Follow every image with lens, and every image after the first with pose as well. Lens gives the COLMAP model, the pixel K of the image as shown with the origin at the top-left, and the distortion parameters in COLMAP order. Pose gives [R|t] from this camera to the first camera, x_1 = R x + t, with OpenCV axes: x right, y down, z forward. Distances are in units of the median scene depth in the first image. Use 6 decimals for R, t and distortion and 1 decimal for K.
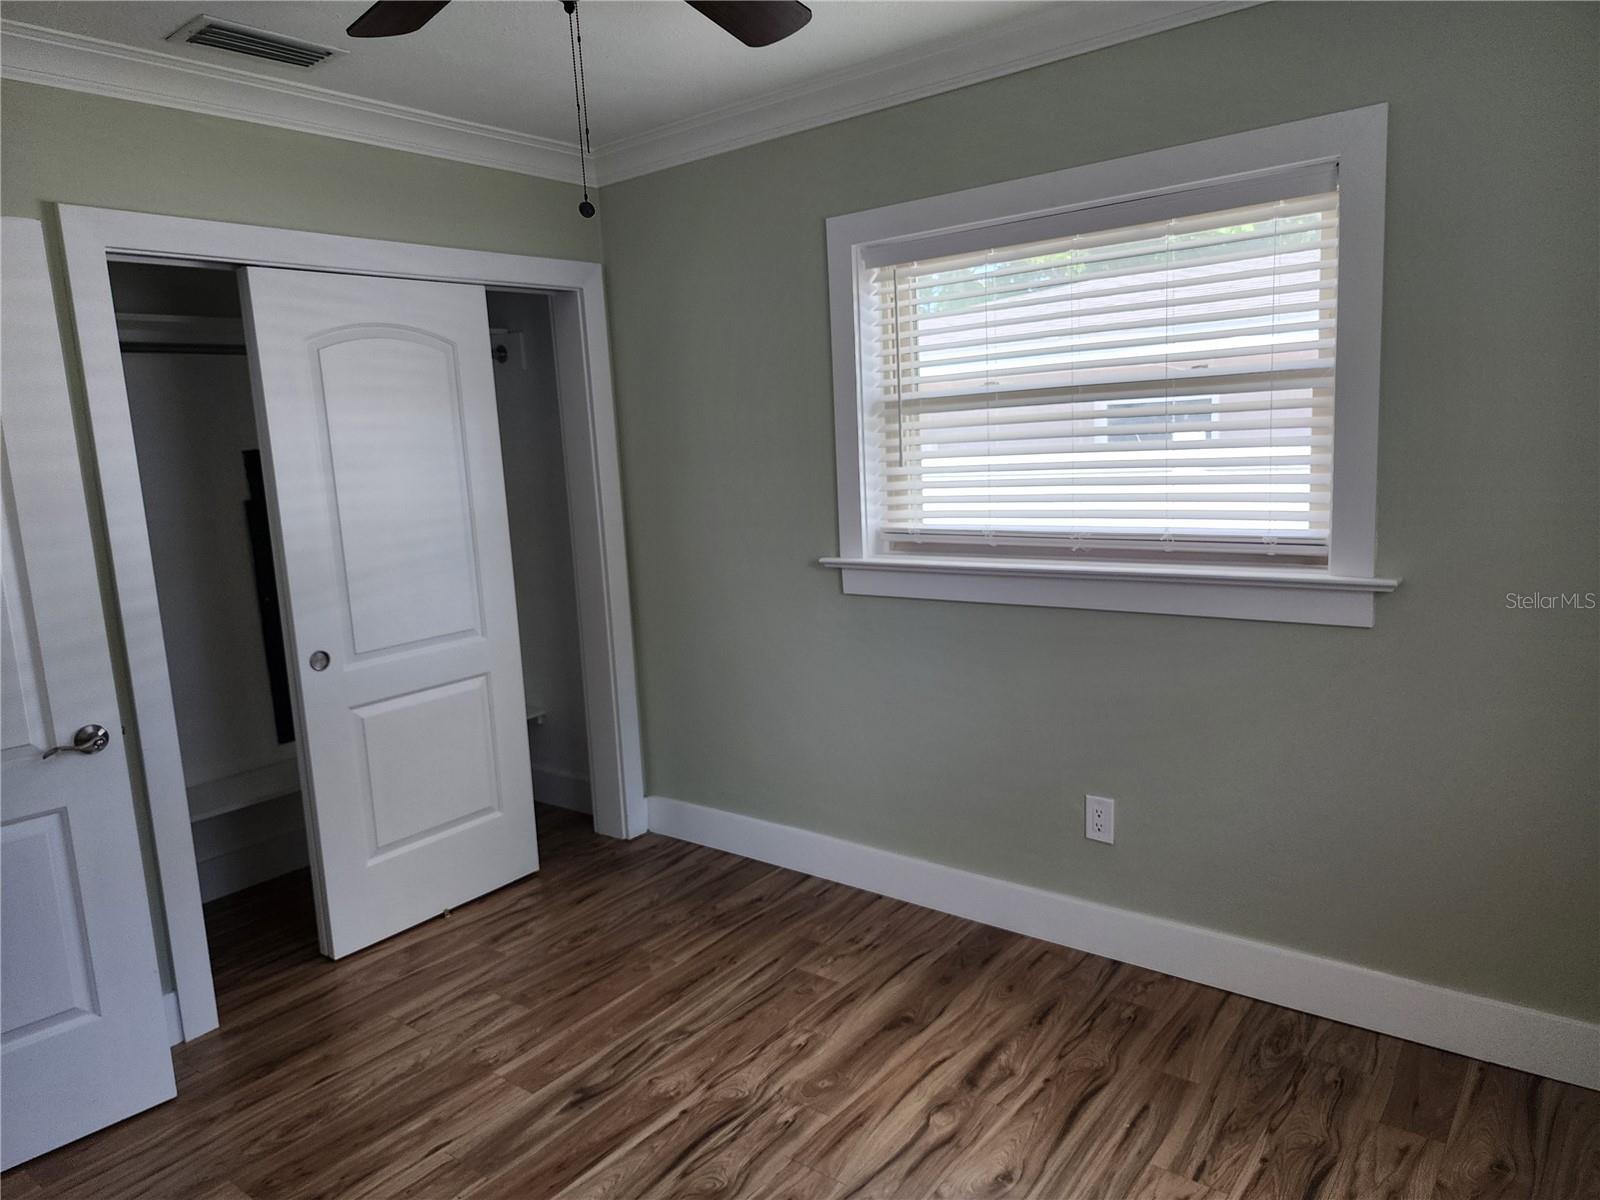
lens RADIAL K [[1080.4, 0, 791.2], [0, 1080.4, 600.7], [0, 0, 1]] dist [0.073585, -0.050668]
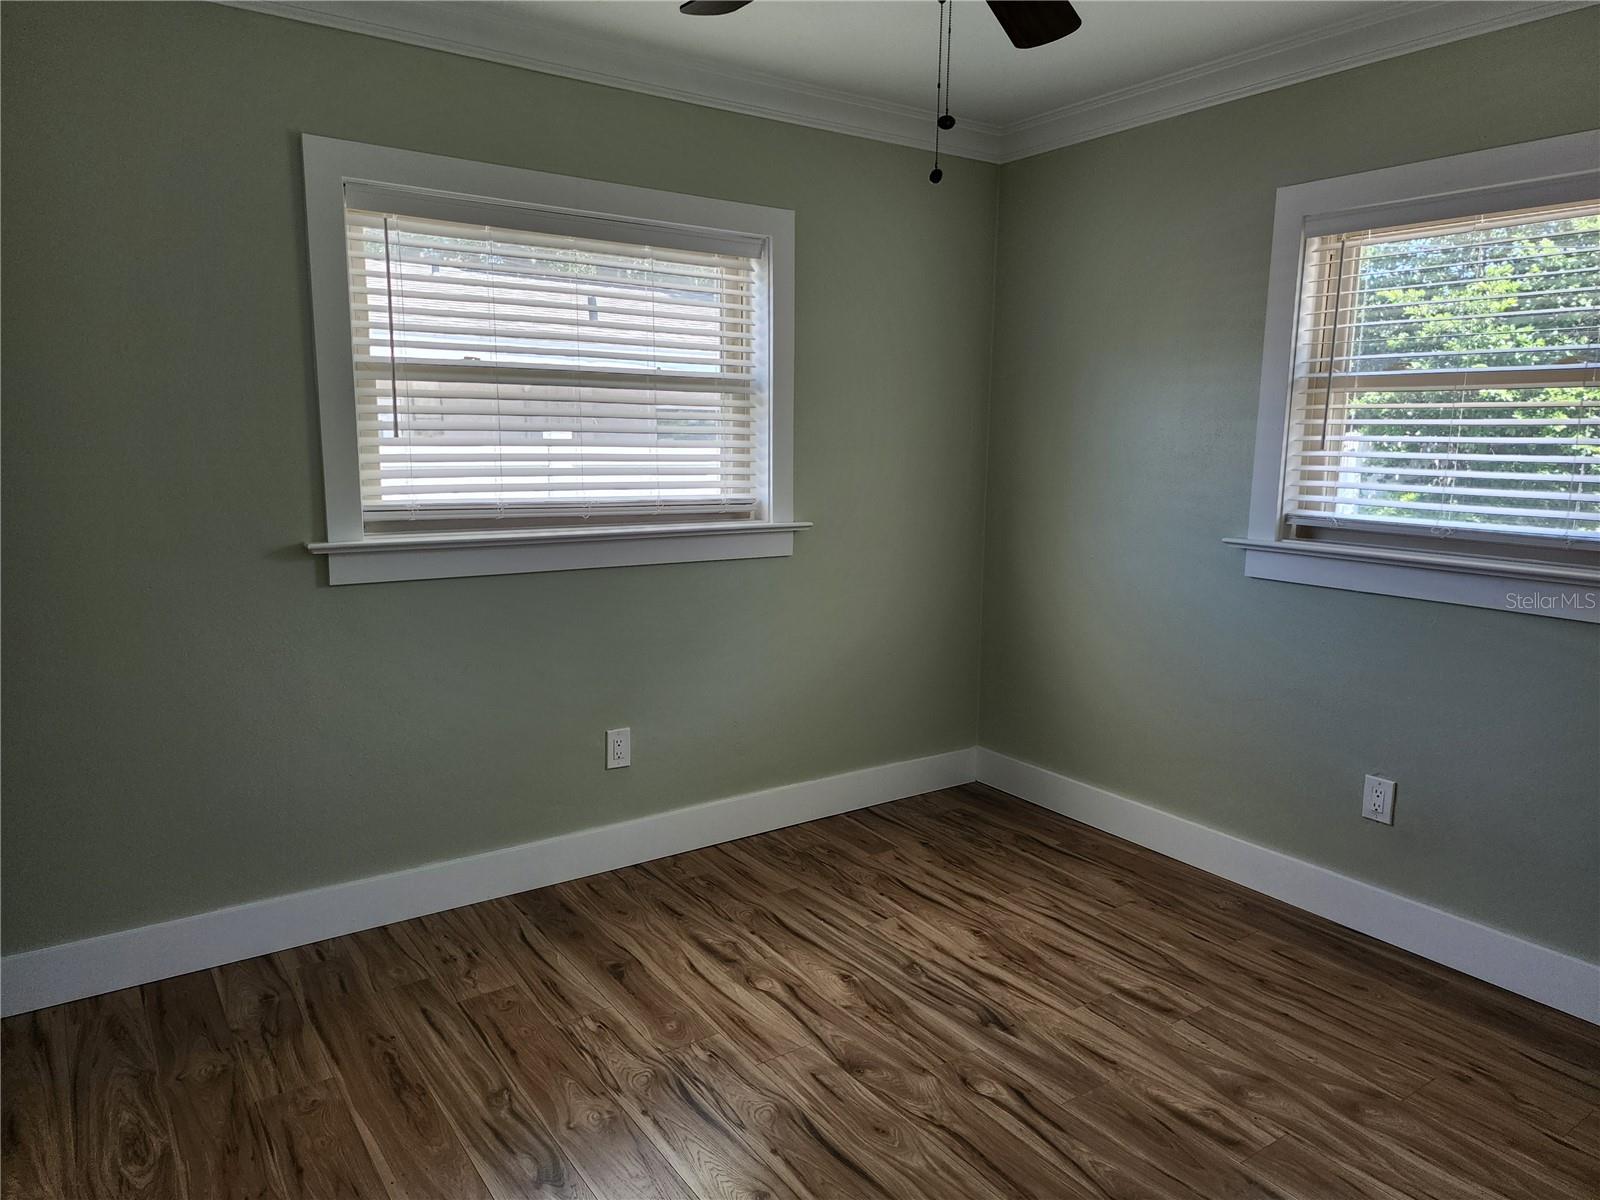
lens RADIAL K [[1080.4, 0, 791.2], [0, 1080.4, 600.7], [0, 0, 1]] dist [0.073585, -0.050668]
pose [[0.294608, -0.094489, 0.950935, -0.823037], [0.120476, 0.990832, 0.061129, -0.004390], [-0.947993, 0.096555, 0.303291, 0.508555]]
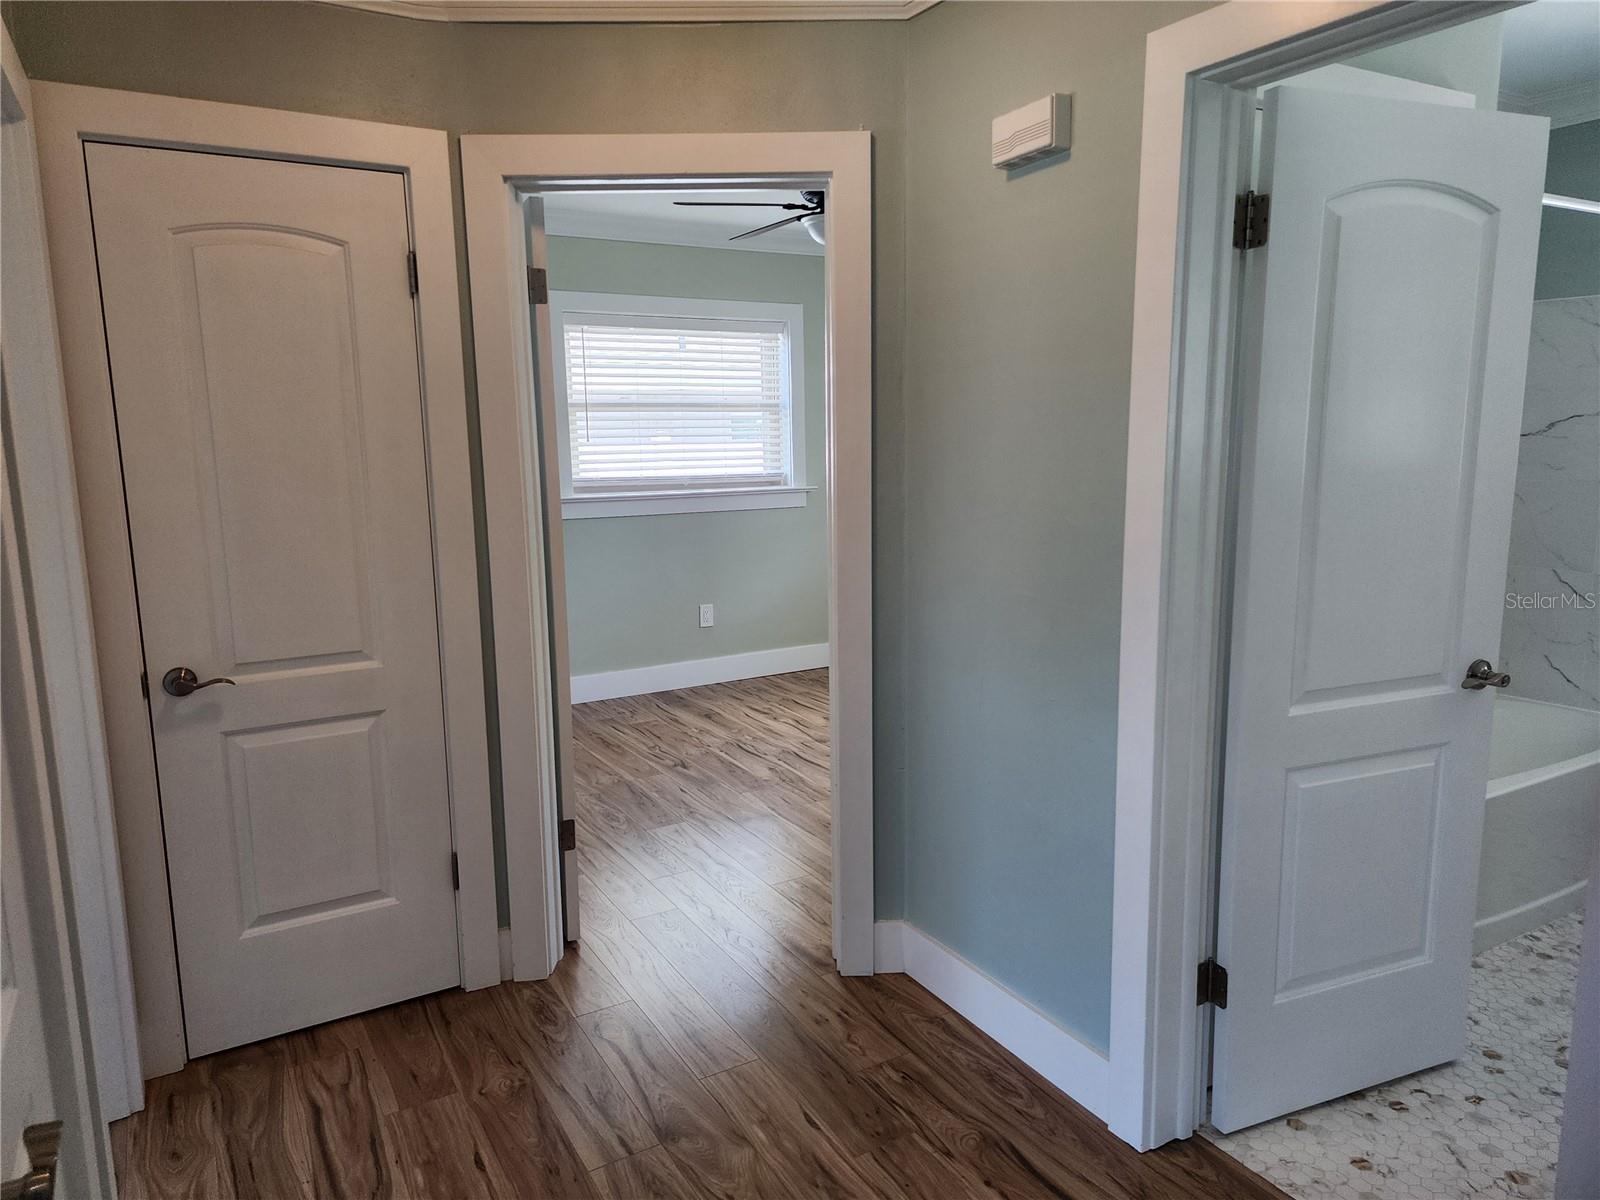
lens RADIAL K [[1062.0, 0, 800.0], [0, 1062.0, 600.0], [0, 0, 1]] dist [0.069401, -0.000223]
pose [[0.358418, -0.101383, 0.928040, -1.663634], [0.139312, 0.988763, 0.054213, 0.097448], [-0.923108, 0.109856, 0.368515, 0.107641]]
